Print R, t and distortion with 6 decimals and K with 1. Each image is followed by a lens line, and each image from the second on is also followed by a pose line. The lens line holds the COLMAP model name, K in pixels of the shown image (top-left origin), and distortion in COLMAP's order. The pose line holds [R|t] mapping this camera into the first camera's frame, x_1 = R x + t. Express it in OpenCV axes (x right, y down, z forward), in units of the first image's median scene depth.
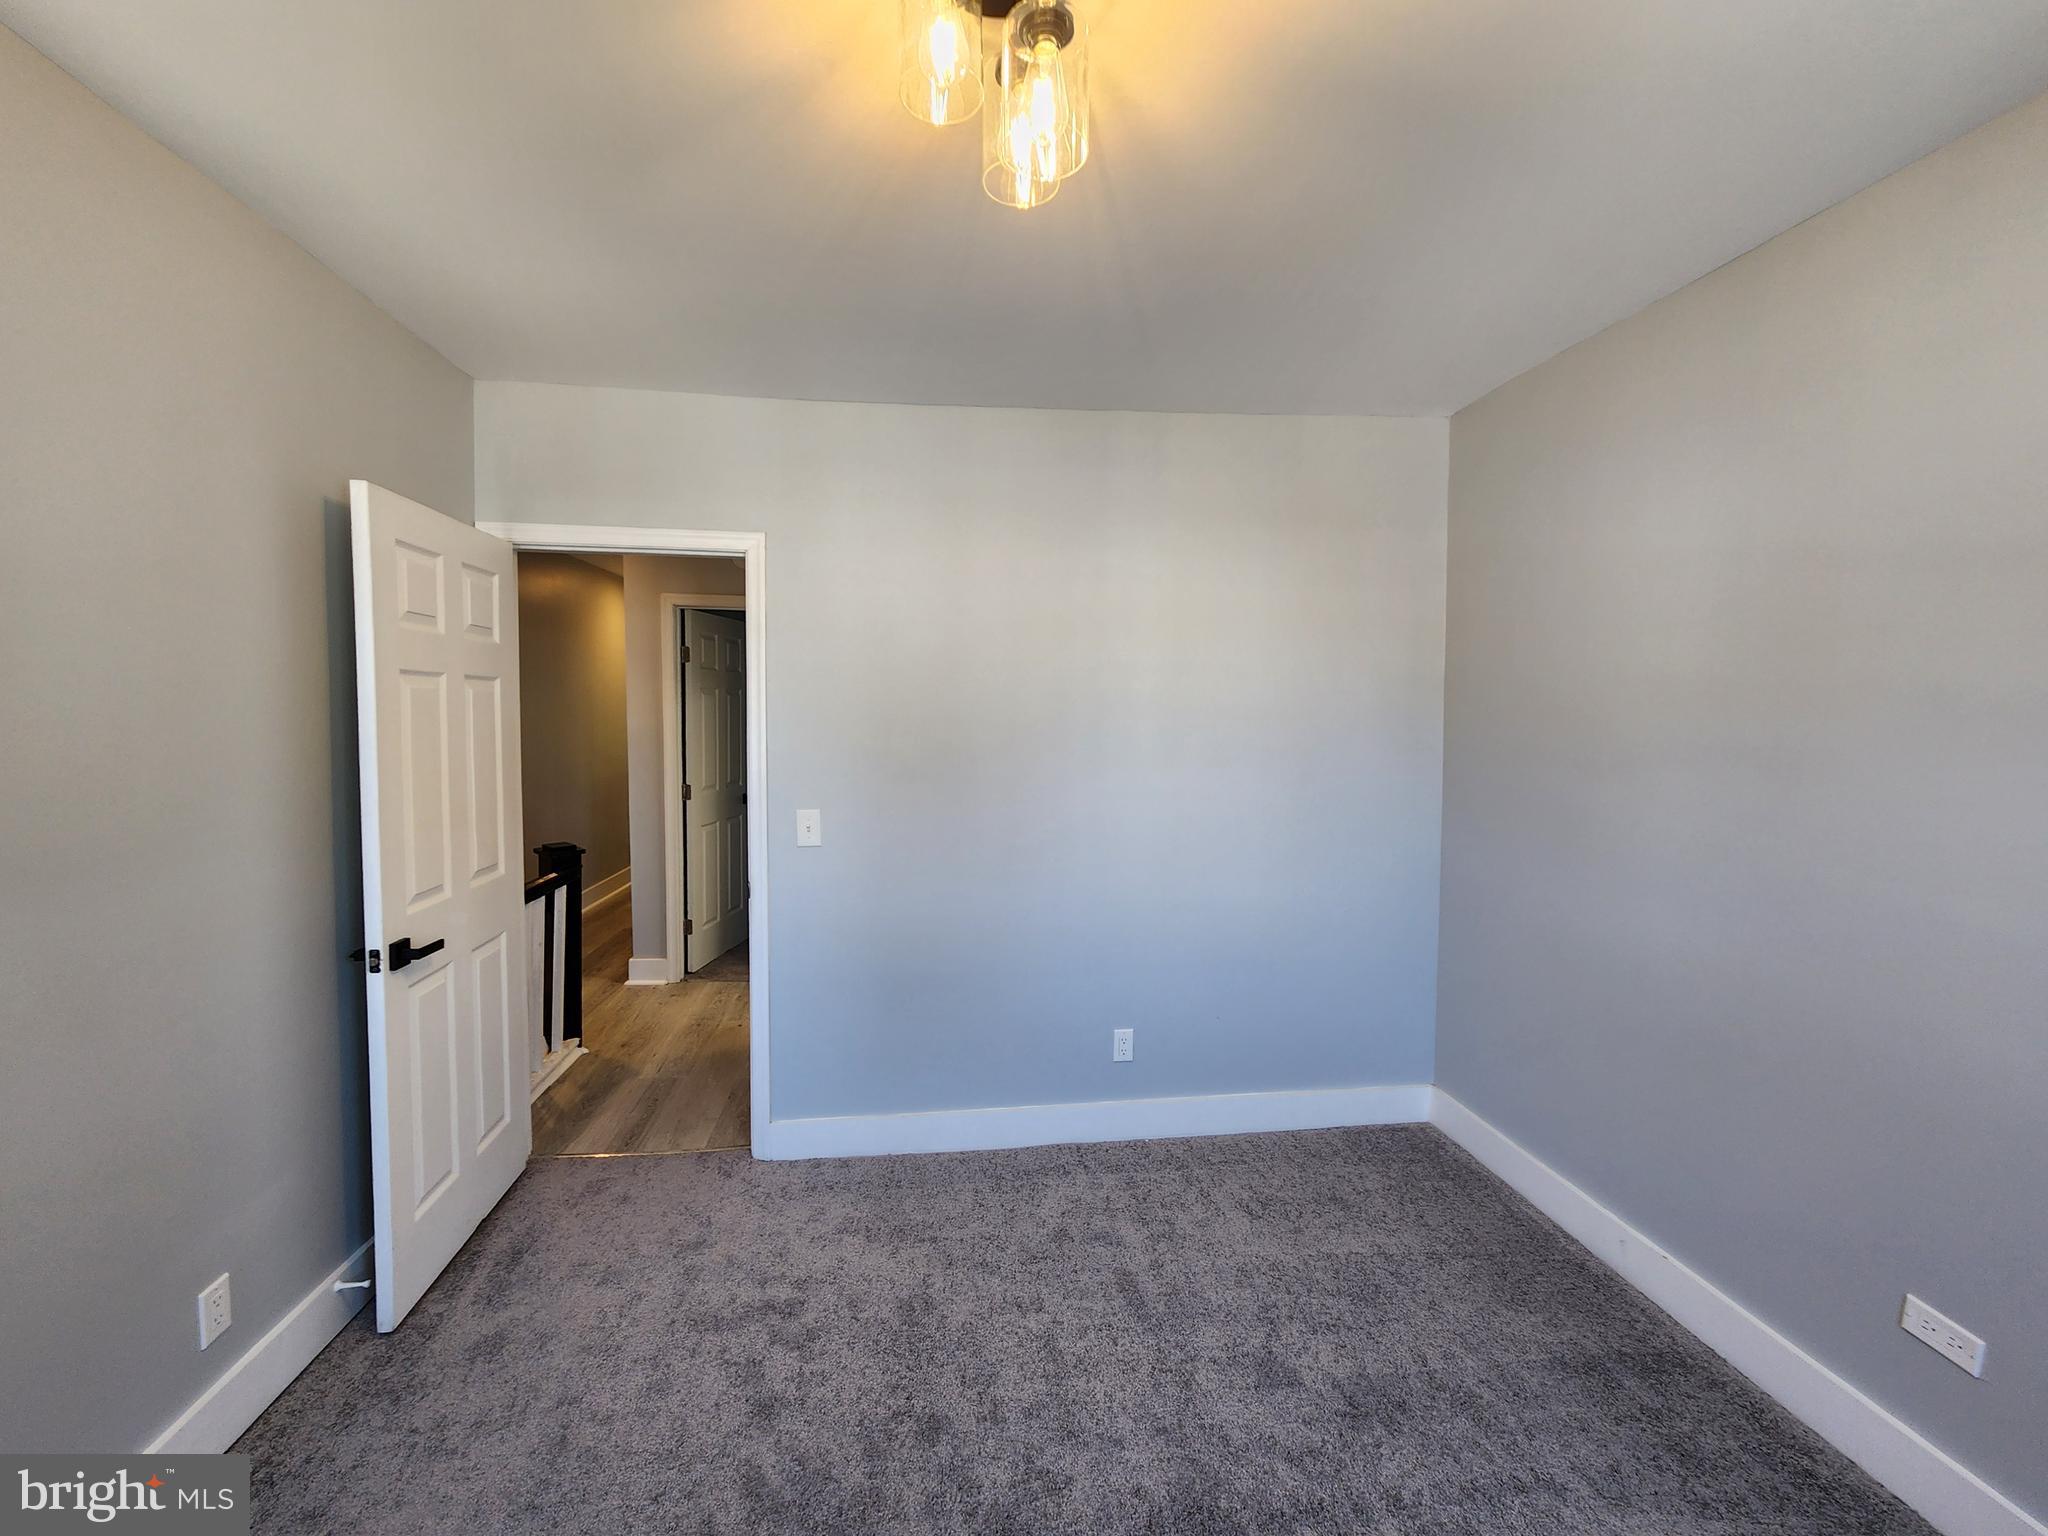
lens RADIAL K [[843.3, 0, 1048.8], [0, 843.3, 776.5], [0, 0, 1]] dist [-0.006169, 0.002945]
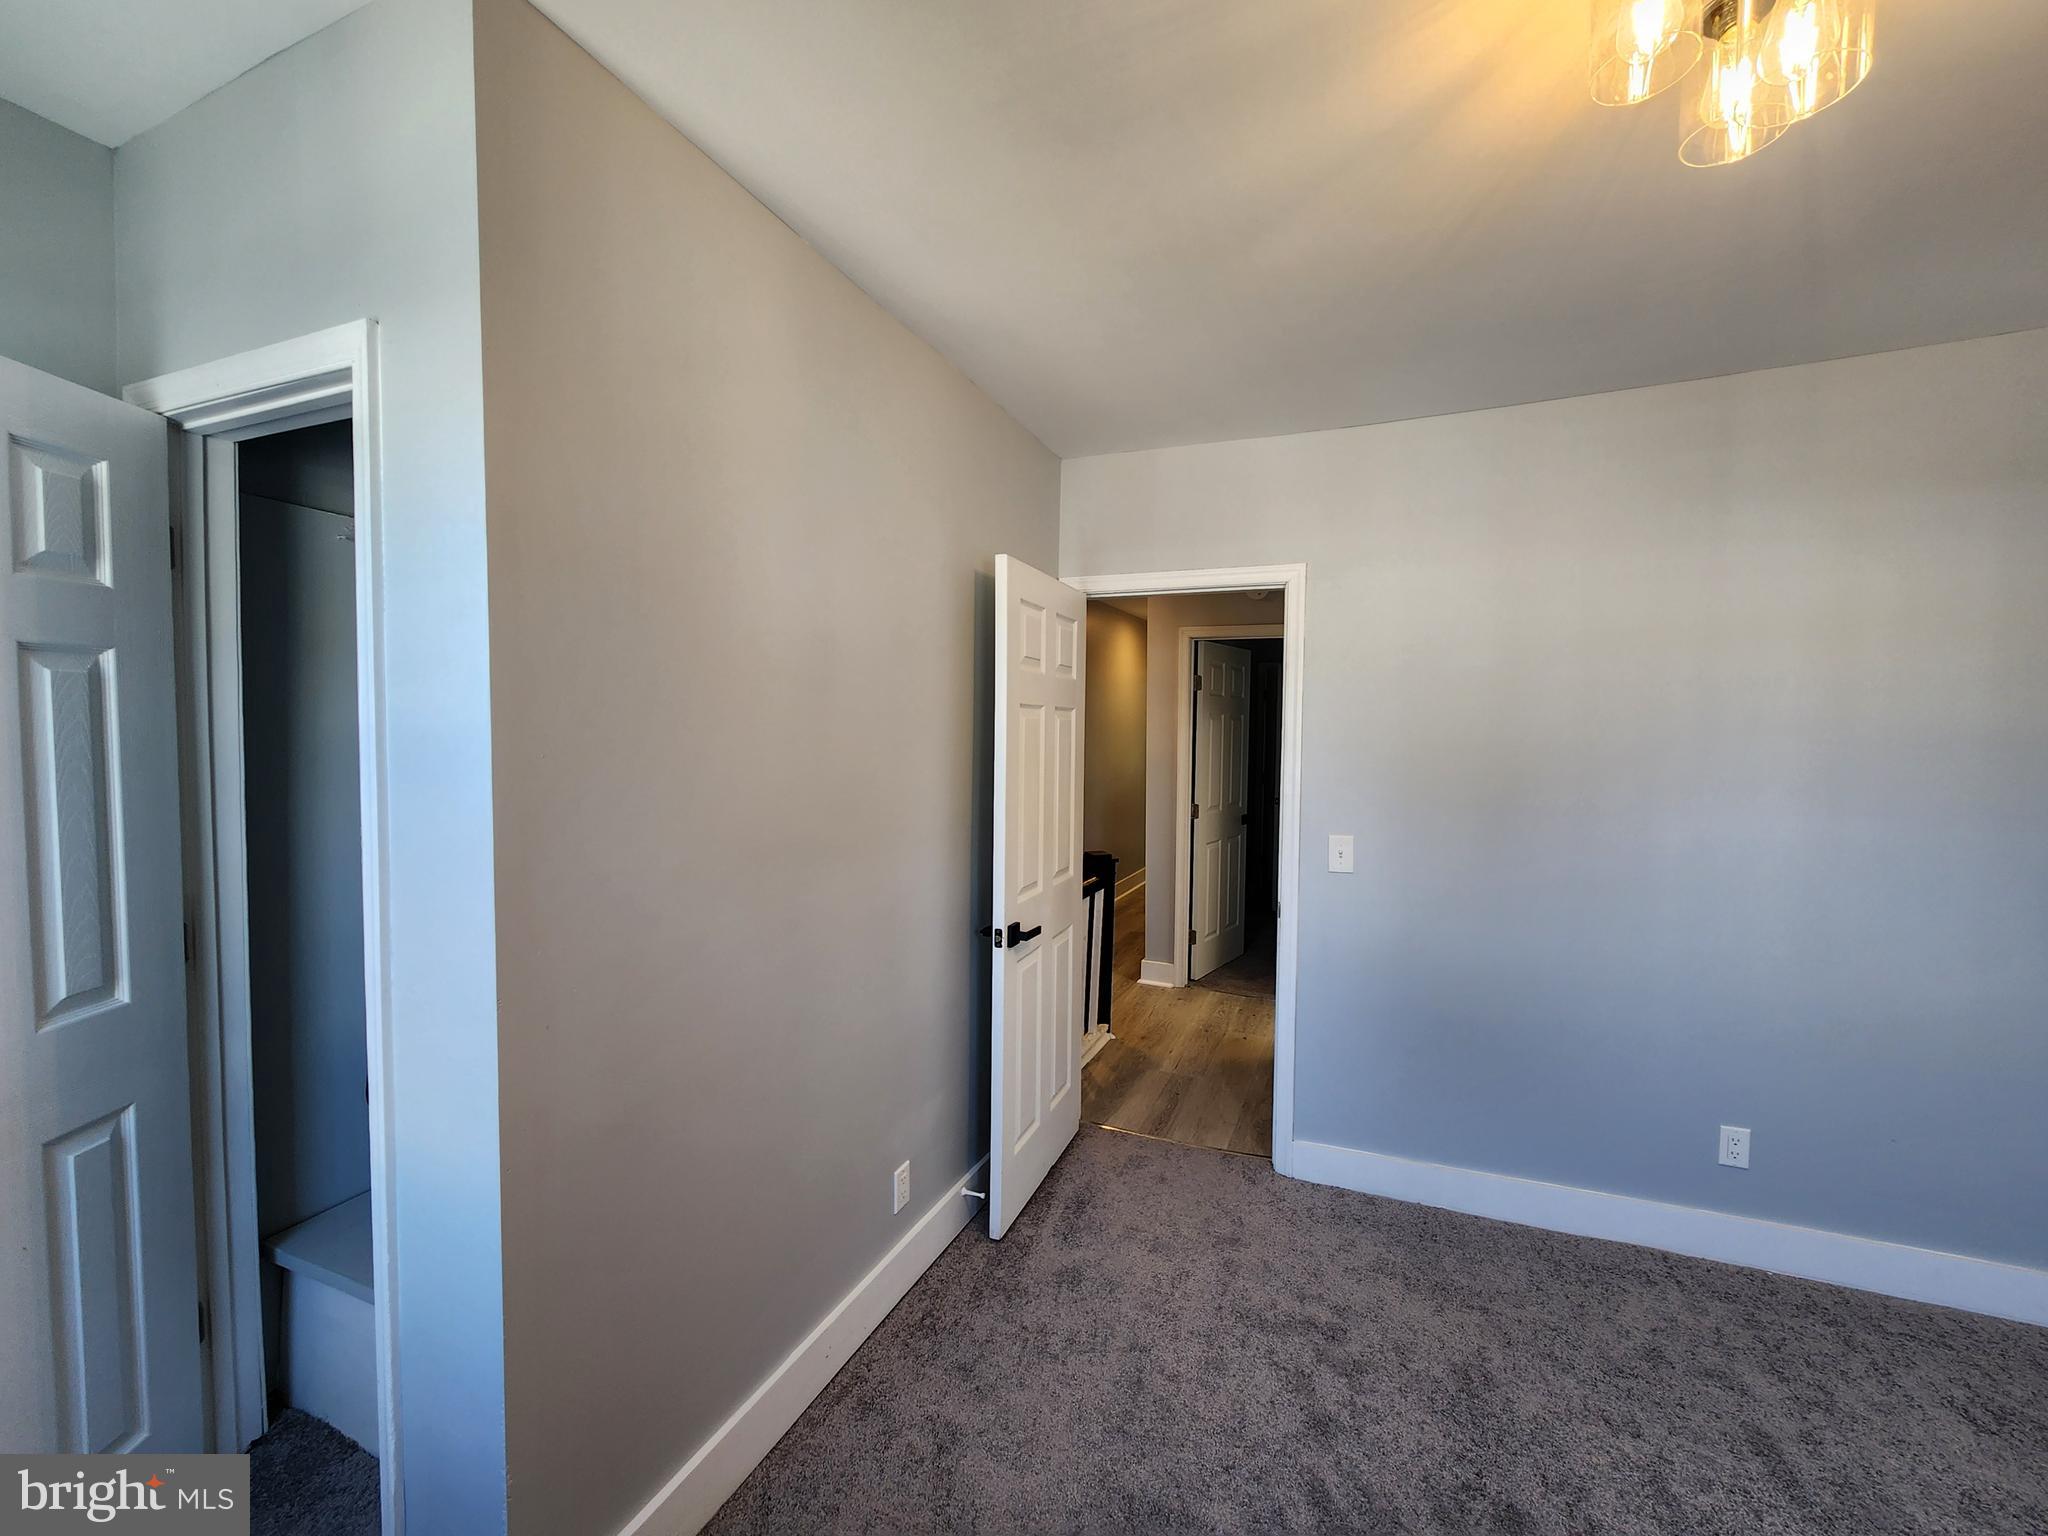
lens RADIAL K [[843.3, 0, 1014.0], [0, 843.3, 784.1], [0, 0, 1]] dist [-0.006169, 0.002945]
pose [[0.867910, 0.027672, -0.495949, -0.139406], [-0.035368, 0.999356, -0.006133, -0.001348], [0.495460, 0.022864, 0.868330, -0.064917]]
